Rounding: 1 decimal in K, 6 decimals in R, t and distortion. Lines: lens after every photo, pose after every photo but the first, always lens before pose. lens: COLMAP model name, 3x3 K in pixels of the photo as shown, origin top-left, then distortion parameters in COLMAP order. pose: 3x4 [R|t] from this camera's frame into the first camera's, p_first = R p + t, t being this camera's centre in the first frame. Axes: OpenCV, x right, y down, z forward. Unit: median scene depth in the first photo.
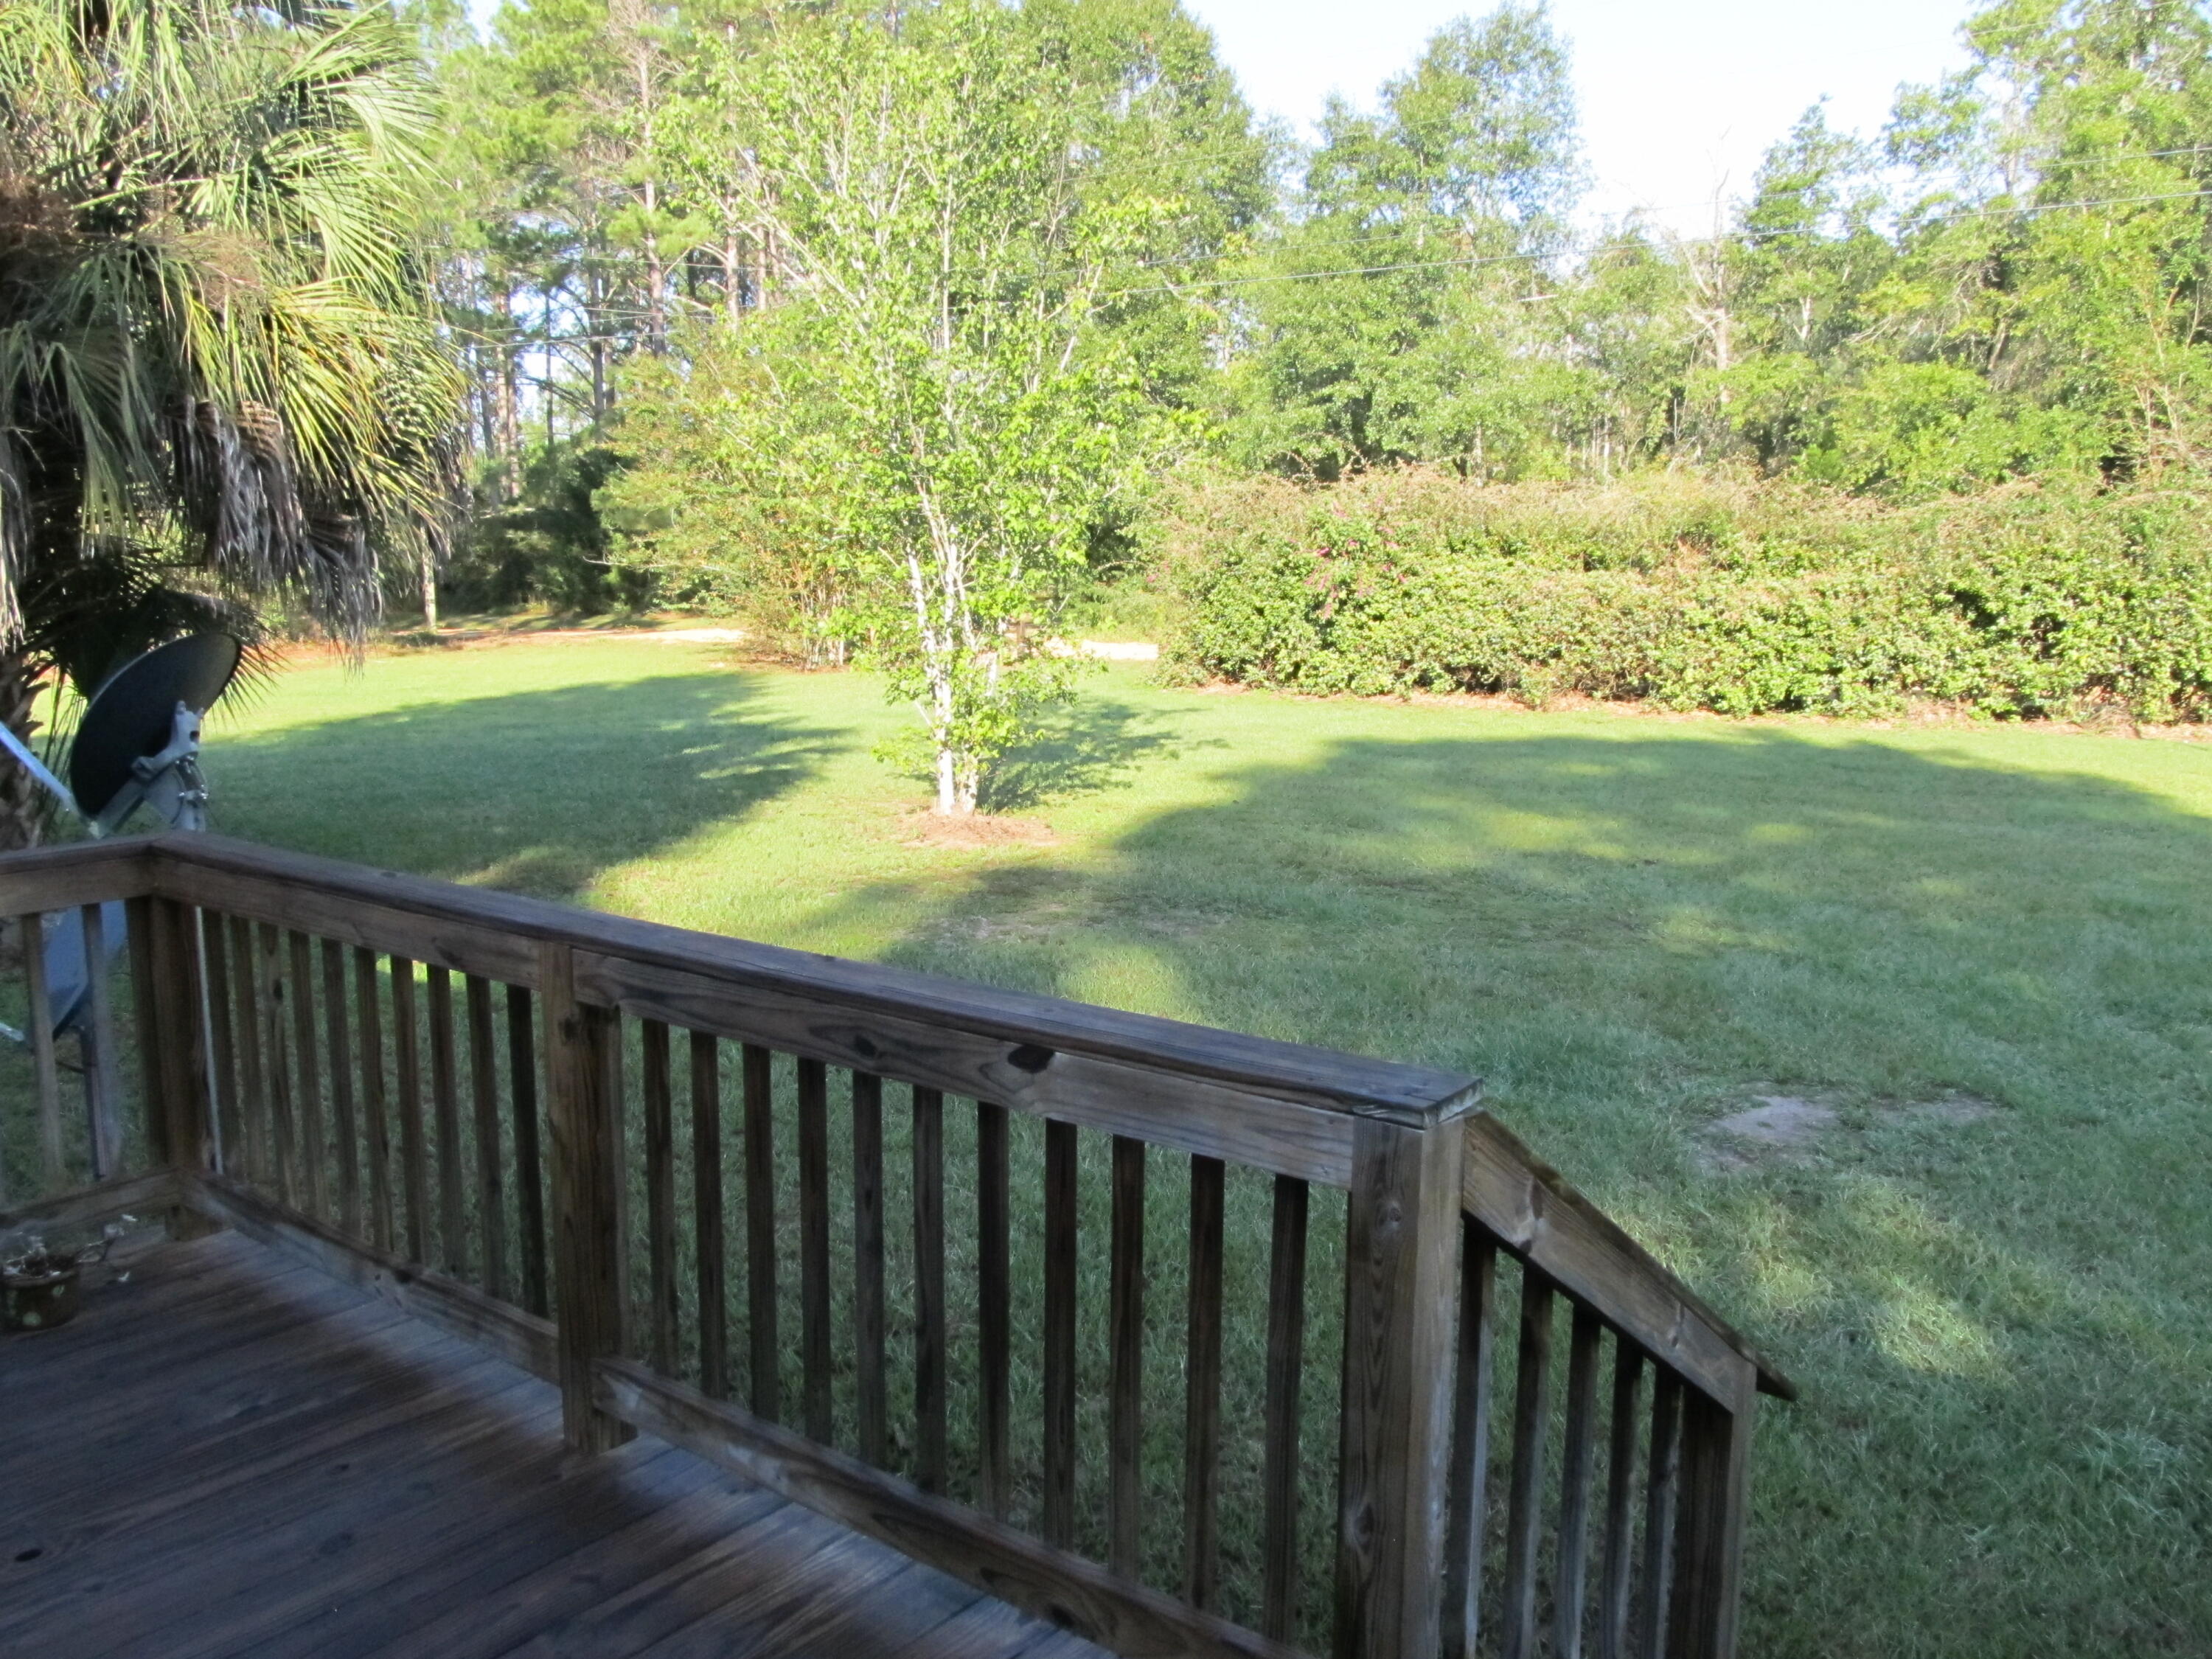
lens RADIAL K [[1827.8, 0, 1106.0], [0, 1827.8, 829.5], [0, 0, 1]] dist [-0.053459, 0.025377]
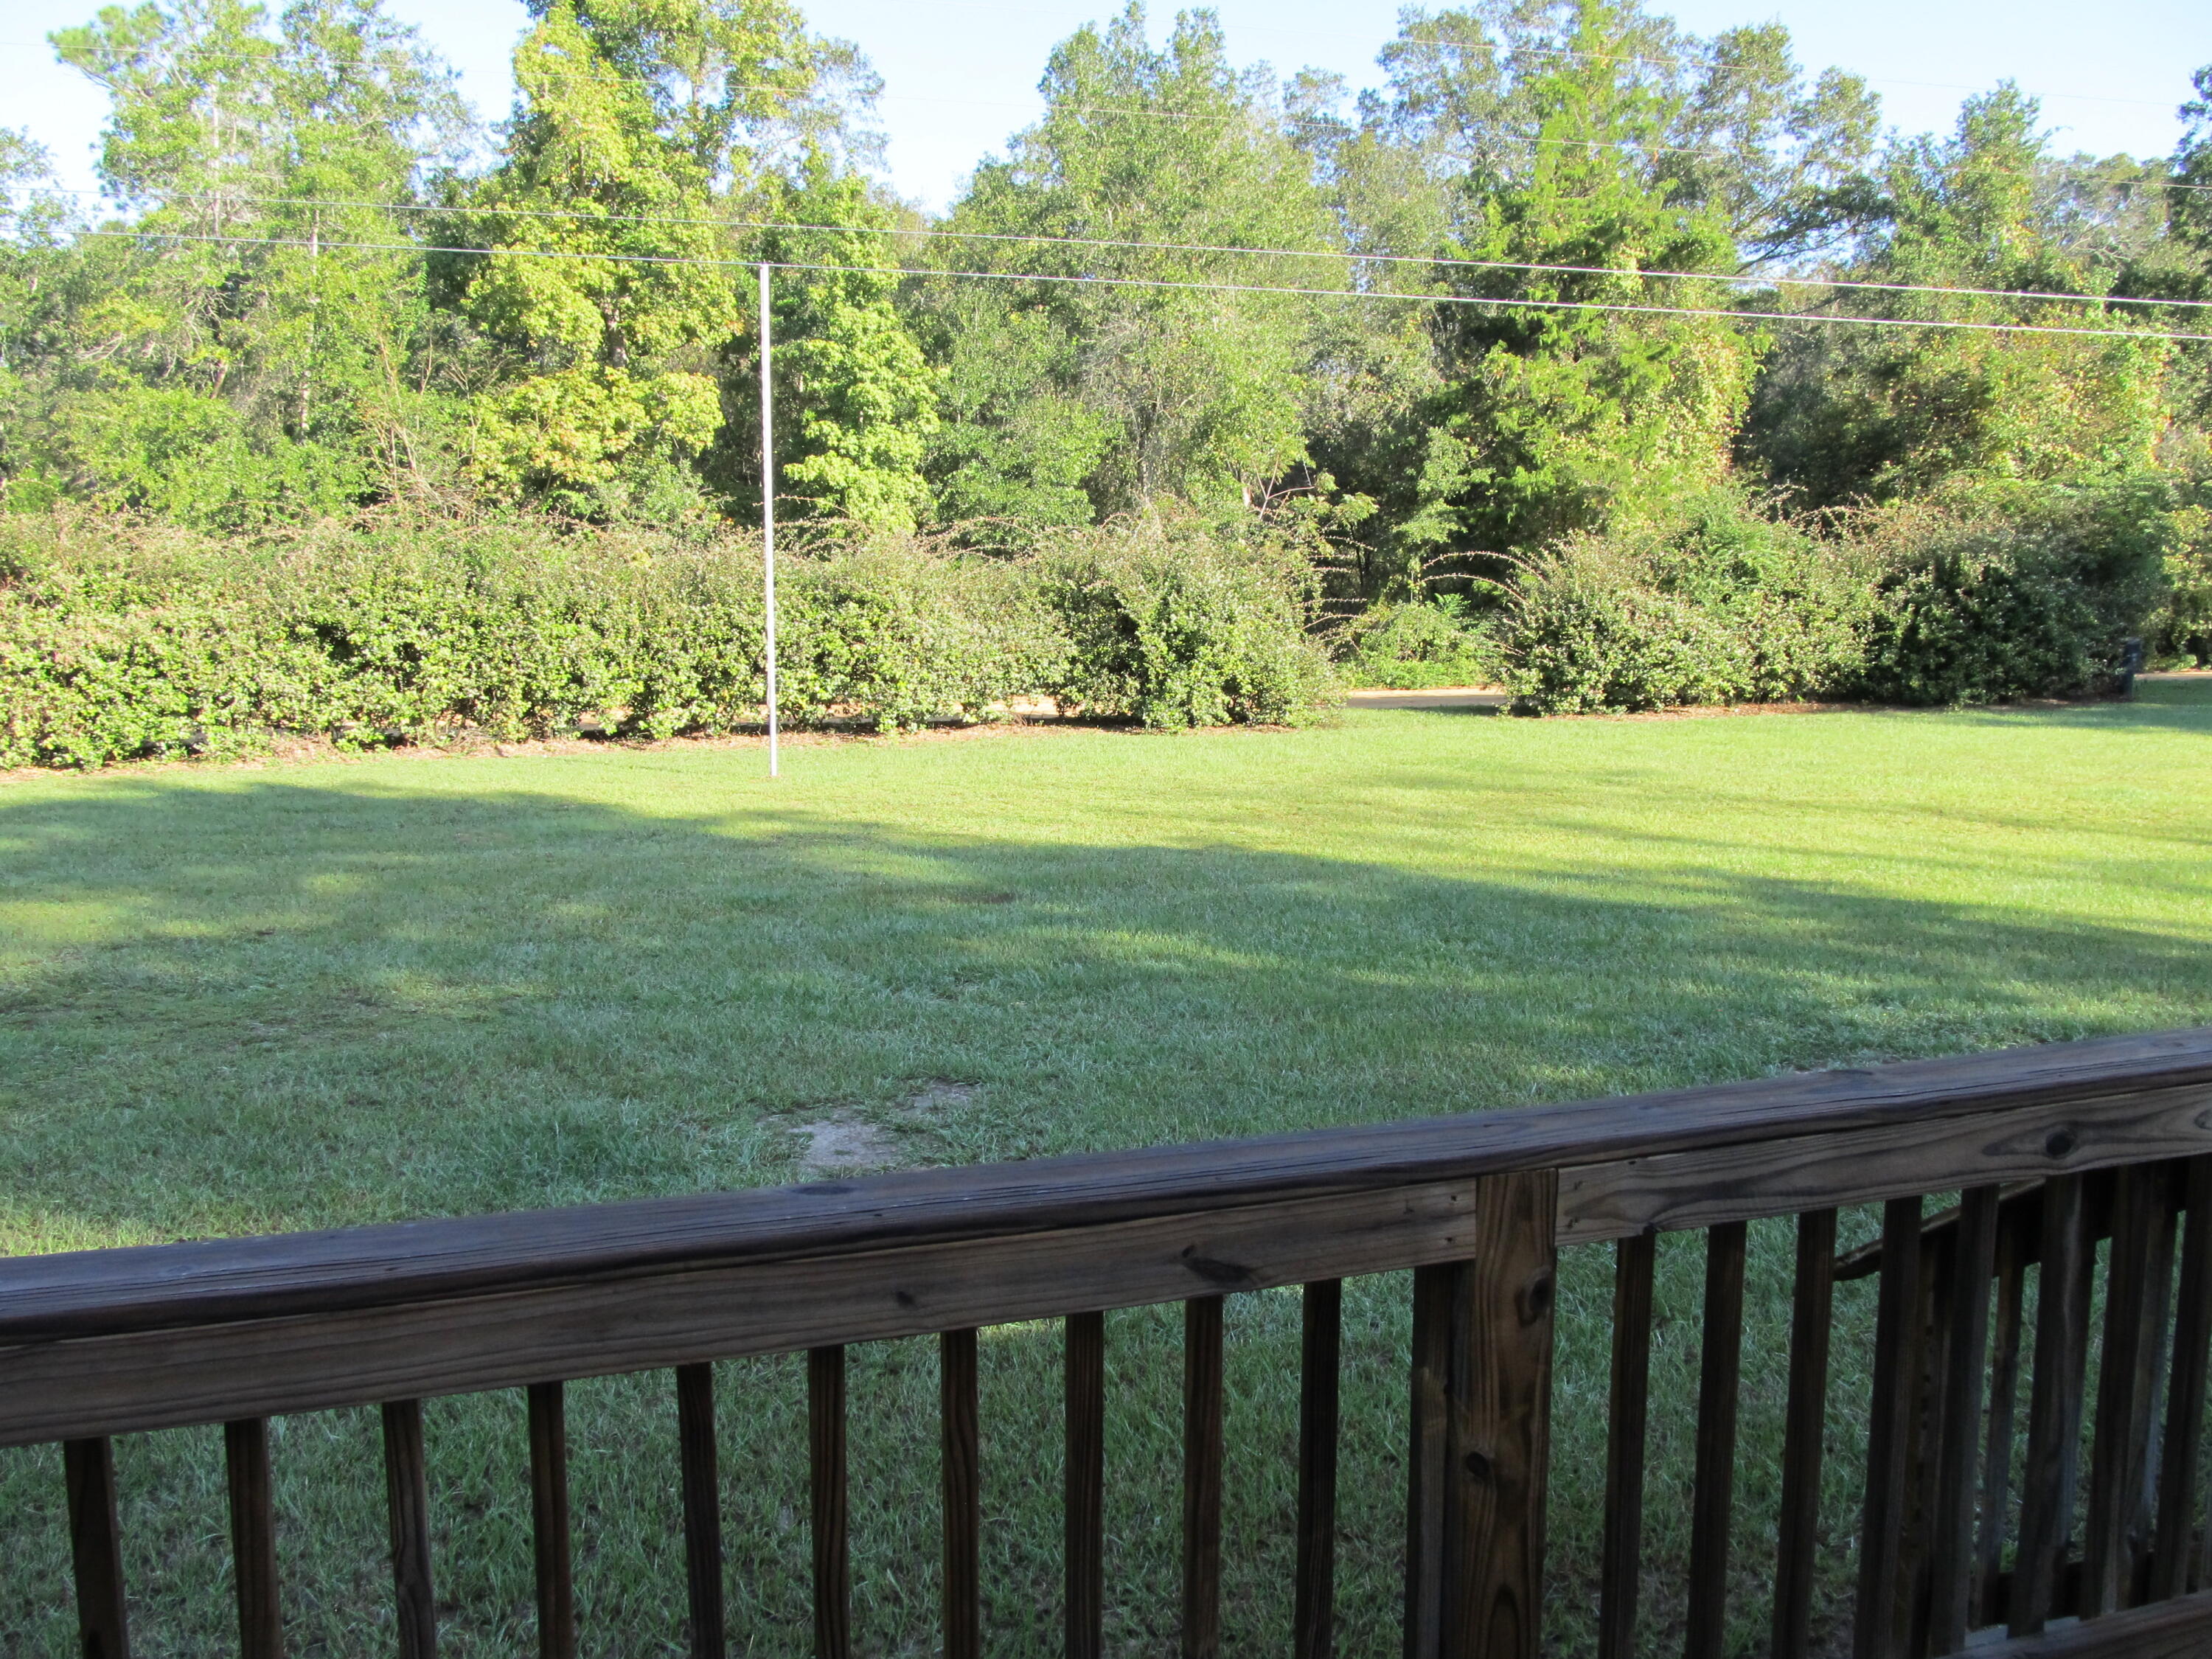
lens RADIAL K [[1827.8, 0, 1106.0], [0, 1827.8, 829.5], [0, 0, 1]] dist [-0.053459, 0.025377]
pose [[0.552247, -0.108432, 0.826599, -0.116200], [0.123814, 0.991177, 0.047301, -0.013580], [-0.824435, 0.076223, 0.560800, 0.096743]]
